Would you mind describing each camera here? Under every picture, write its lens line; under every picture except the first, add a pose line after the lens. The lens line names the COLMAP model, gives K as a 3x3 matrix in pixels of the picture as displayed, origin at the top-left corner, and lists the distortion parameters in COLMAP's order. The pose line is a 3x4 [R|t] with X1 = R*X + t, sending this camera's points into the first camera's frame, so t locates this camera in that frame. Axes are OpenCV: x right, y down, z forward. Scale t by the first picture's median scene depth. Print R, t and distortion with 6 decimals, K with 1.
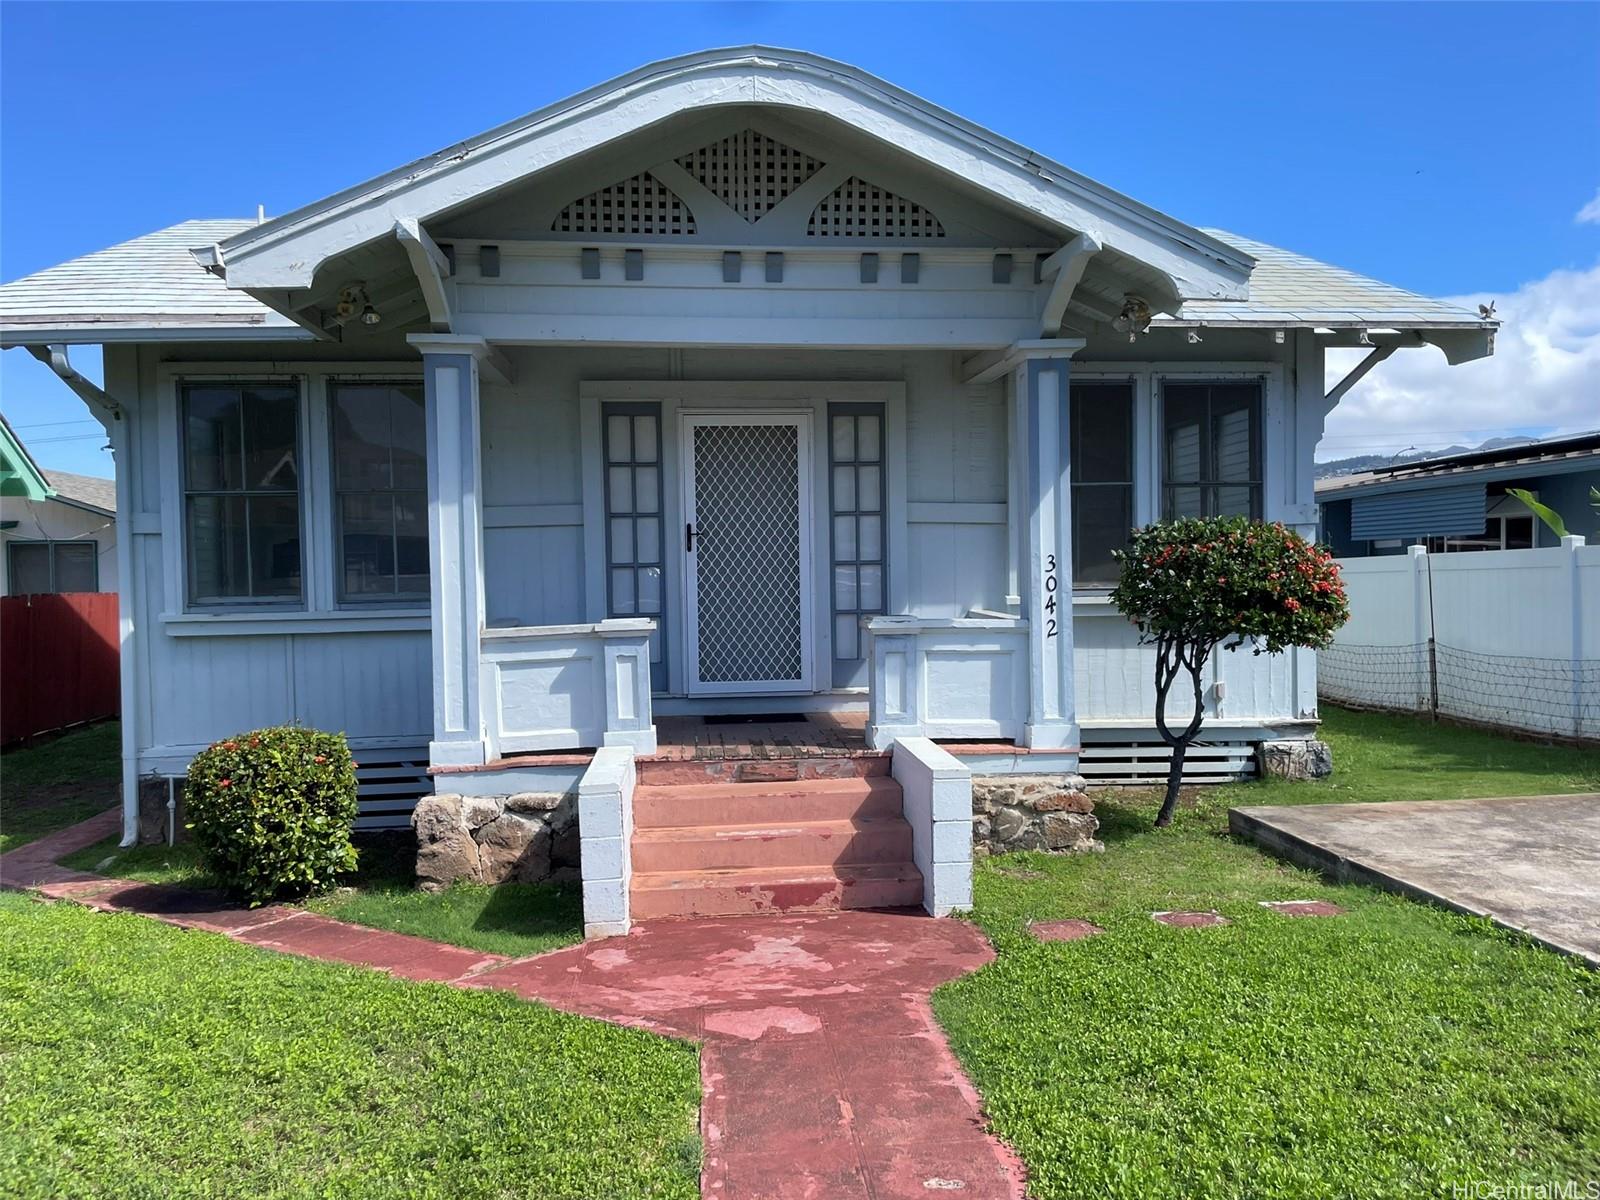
lens RADIAL K [[1225.0, 0, 802.4], [0, 1225.0, 595.0], [0, 0, 1]] dist [0.087129, -0.130121]
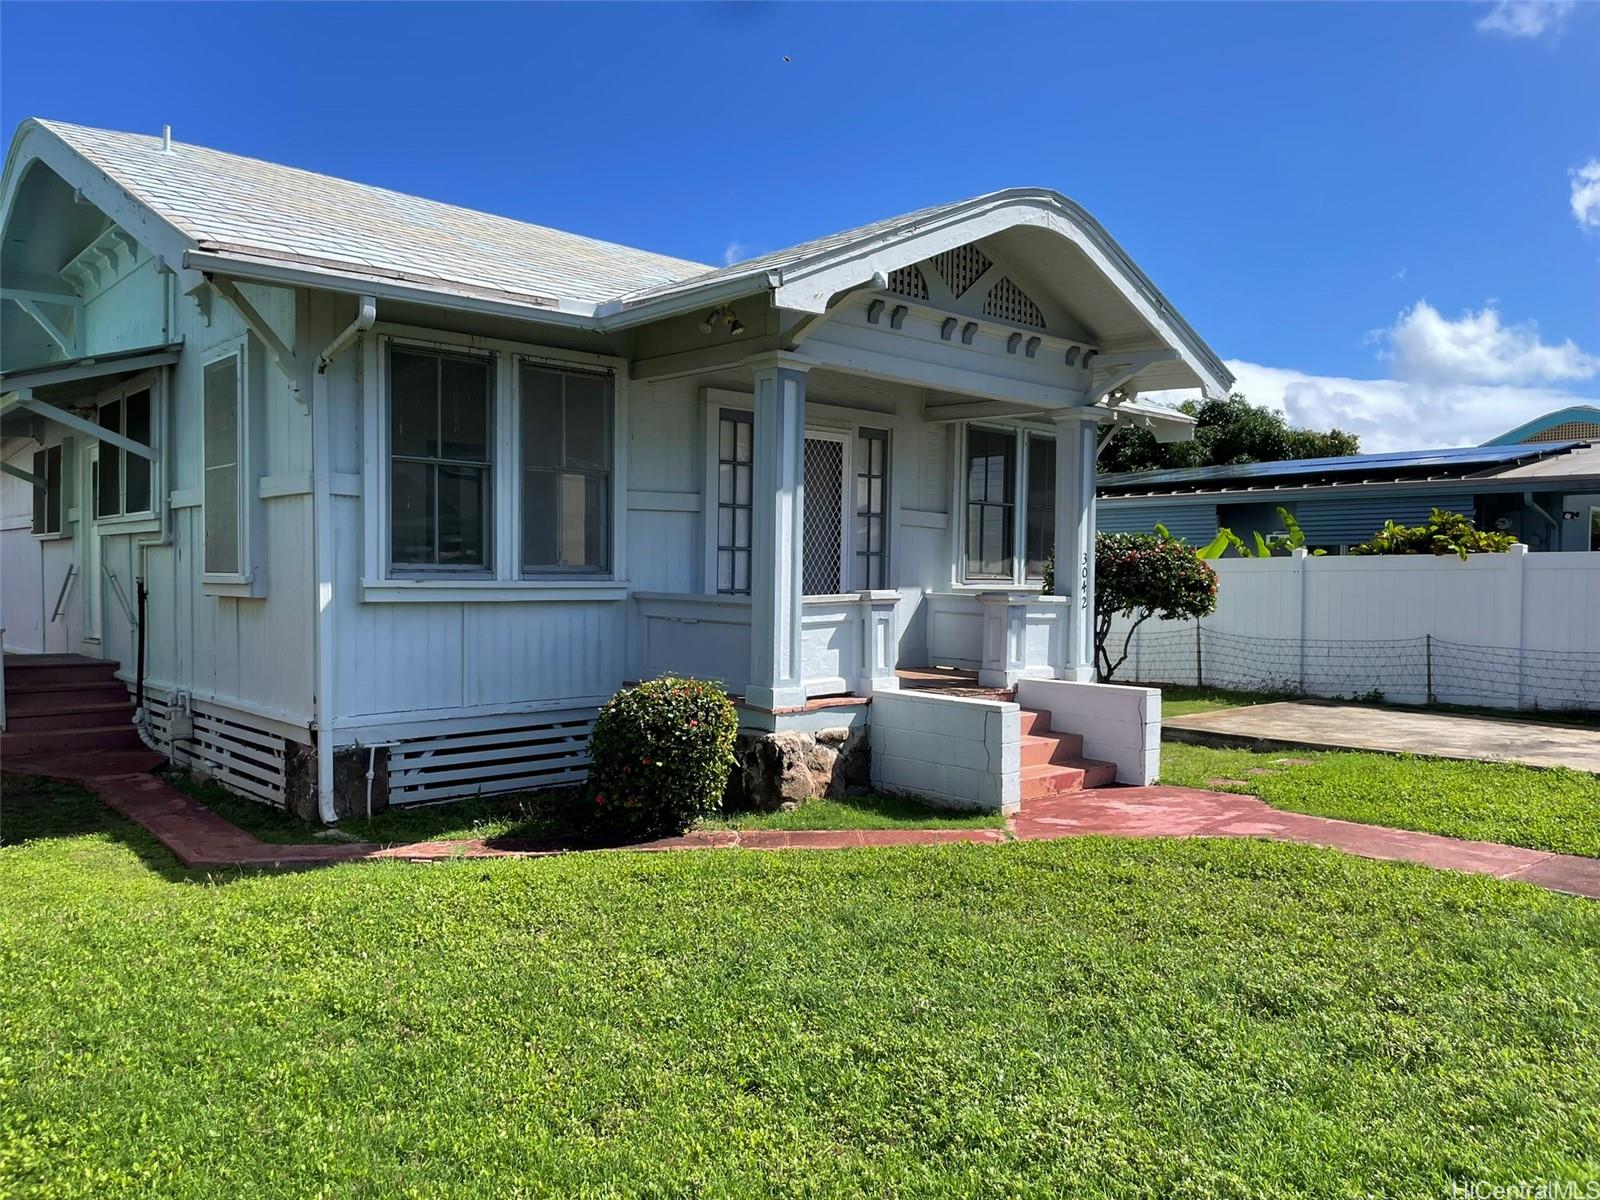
lens RADIAL K [[1225.0, 0, 802.4], [0, 1225.0, 595.0], [0, 0, 1]] dist [0.087129, -0.130121]
pose [[0.798644, 0.018077, 0.601533, -0.962897], [-0.015777, 0.999834, -0.009101, 0.036749], [-0.601598, -0.002222, 0.798796, 0.024057]]
